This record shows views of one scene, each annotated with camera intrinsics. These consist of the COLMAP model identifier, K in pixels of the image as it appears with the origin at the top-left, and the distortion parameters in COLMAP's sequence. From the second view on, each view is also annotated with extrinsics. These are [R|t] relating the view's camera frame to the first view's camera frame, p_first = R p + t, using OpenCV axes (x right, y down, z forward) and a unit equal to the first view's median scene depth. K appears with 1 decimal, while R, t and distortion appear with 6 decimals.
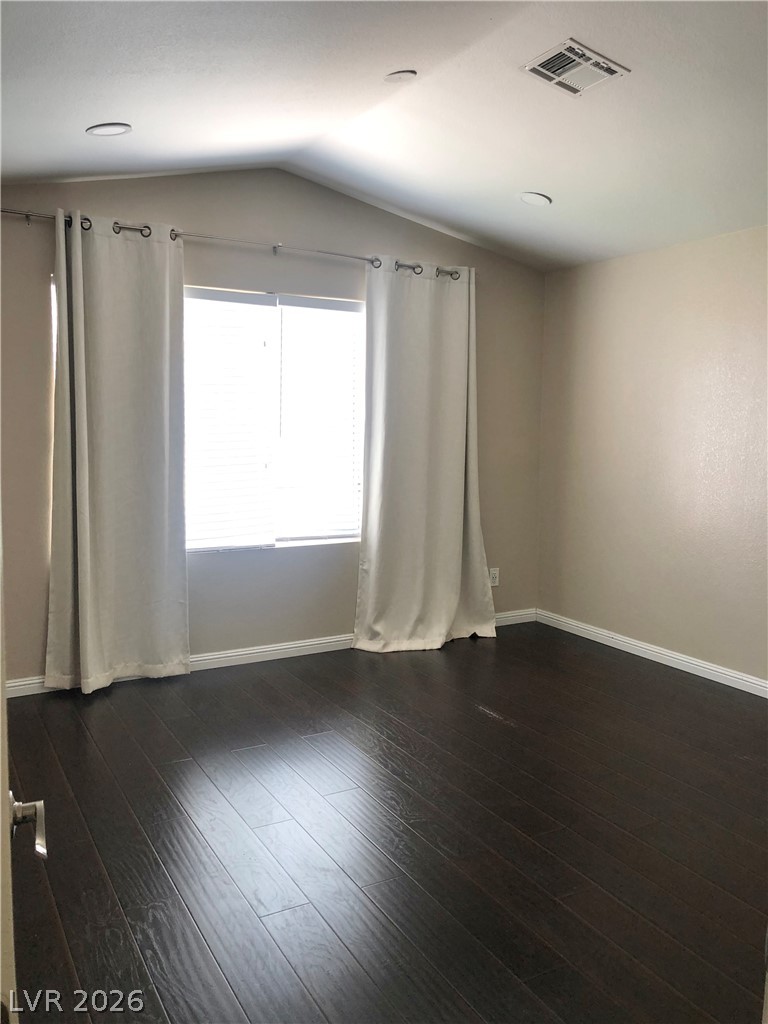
lens RADIAL K [[816.3, 0, 384.0], [0, 816.3, 512.0], [0, 0, 1]] dist [0.039147, 0.001030]
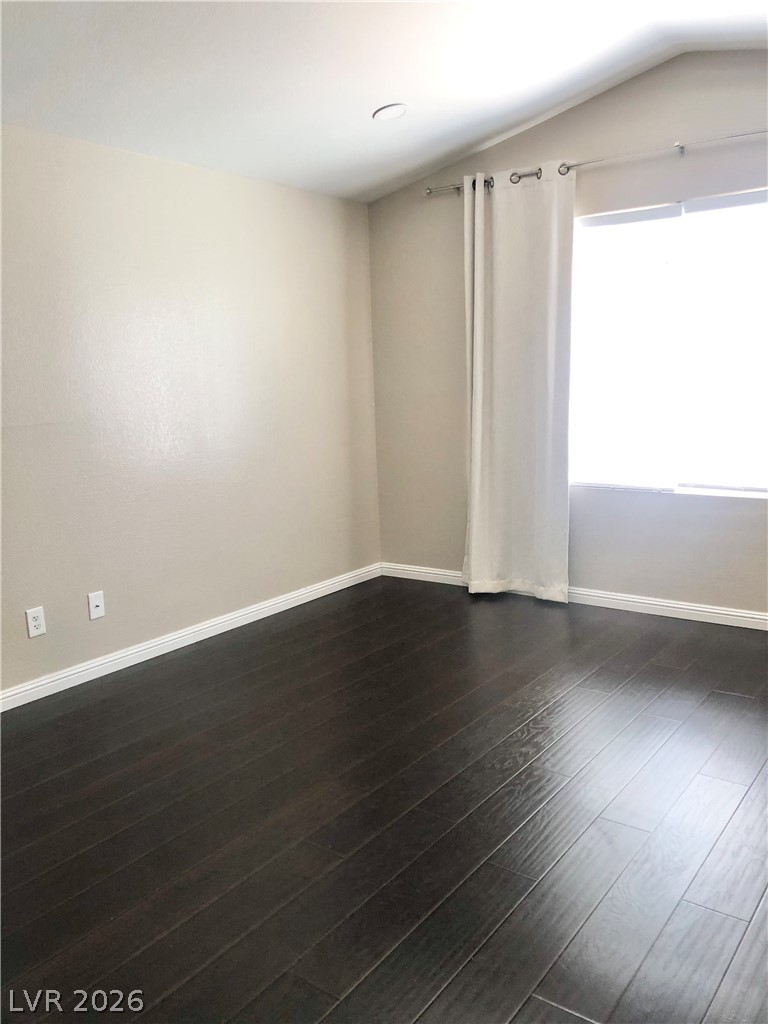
lens RADIAL K [[855.8, 0, 381.5], [0, 855.8, 501.0], [0, 0, 1]] dist [0.010141, 0.001258]
pose [[0.404244, 0.122176, -0.906455, 0.650426], [-0.056644, 0.992480, 0.108510, -0.034379], [0.912896, 0.007481, 0.408124, 0.366570]]
